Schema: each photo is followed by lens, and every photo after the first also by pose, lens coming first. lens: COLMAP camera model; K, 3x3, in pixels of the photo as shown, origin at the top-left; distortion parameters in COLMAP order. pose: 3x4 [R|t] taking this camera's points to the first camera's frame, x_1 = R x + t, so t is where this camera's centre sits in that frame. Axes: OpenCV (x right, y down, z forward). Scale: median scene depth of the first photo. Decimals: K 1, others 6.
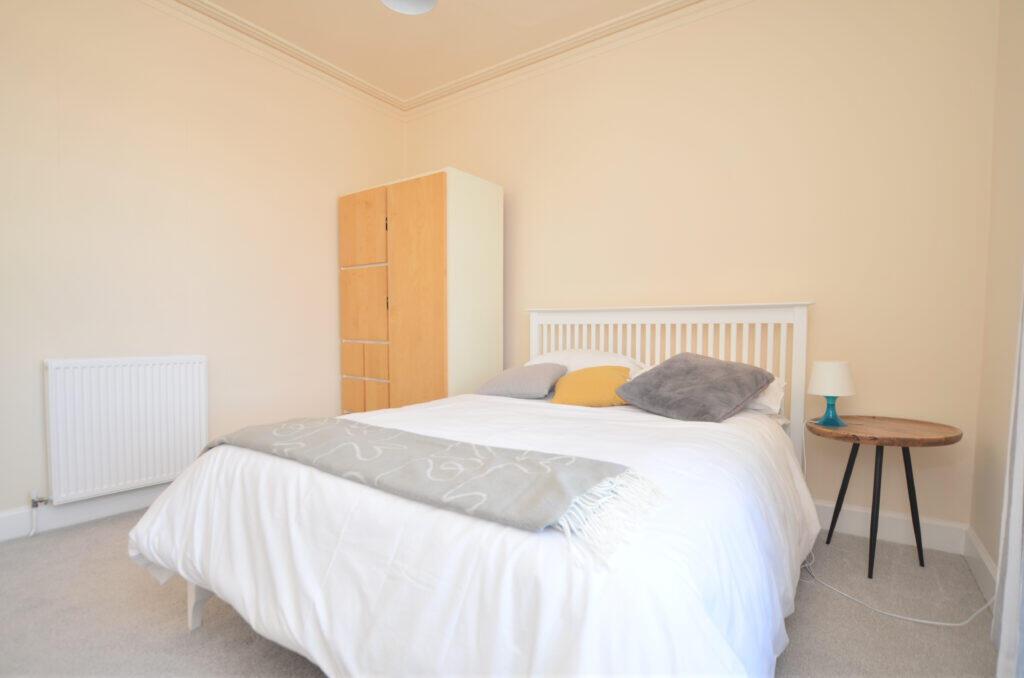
lens RADIAL K [[492.4, 0, 512.7], [0, 492.4, 336.2], [0, 0, 1]] dist [-0.004325, 0.000051]
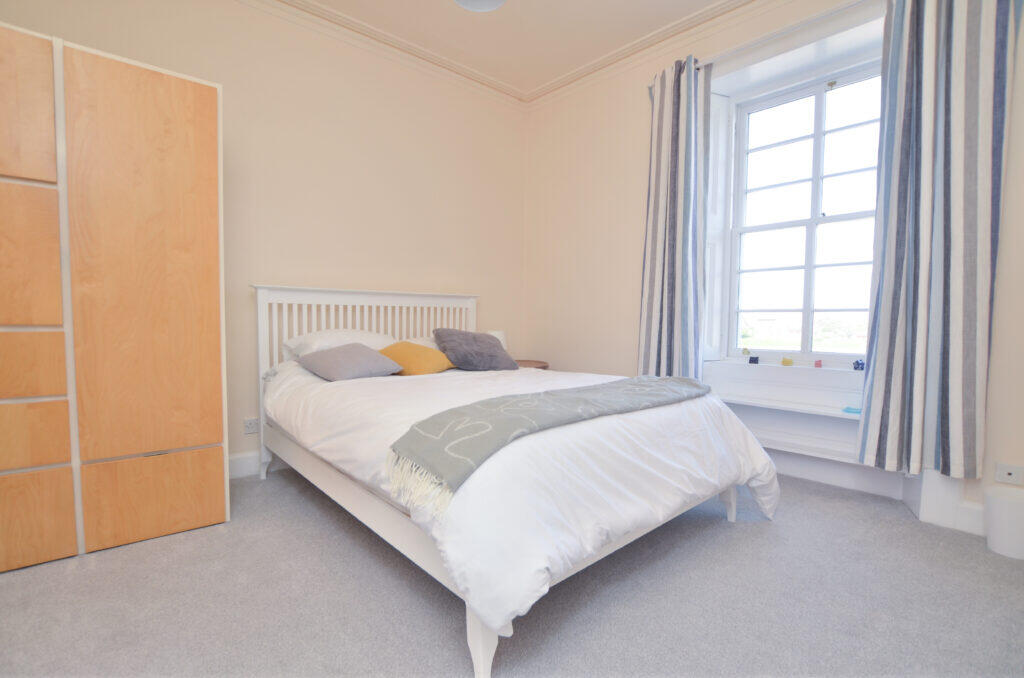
lens RADIAL K [[492.4, 0, 513.8], [0, 492.4, 339.4], [0, 0, 1]] dist [-0.004325, 0.000051]
pose [[0.206018, -0.051916, 0.977170, -0.906164], [-0.002099, 0.998566, 0.053496, -0.009434], [-0.978546, -0.013072, 0.205613, 0.499360]]
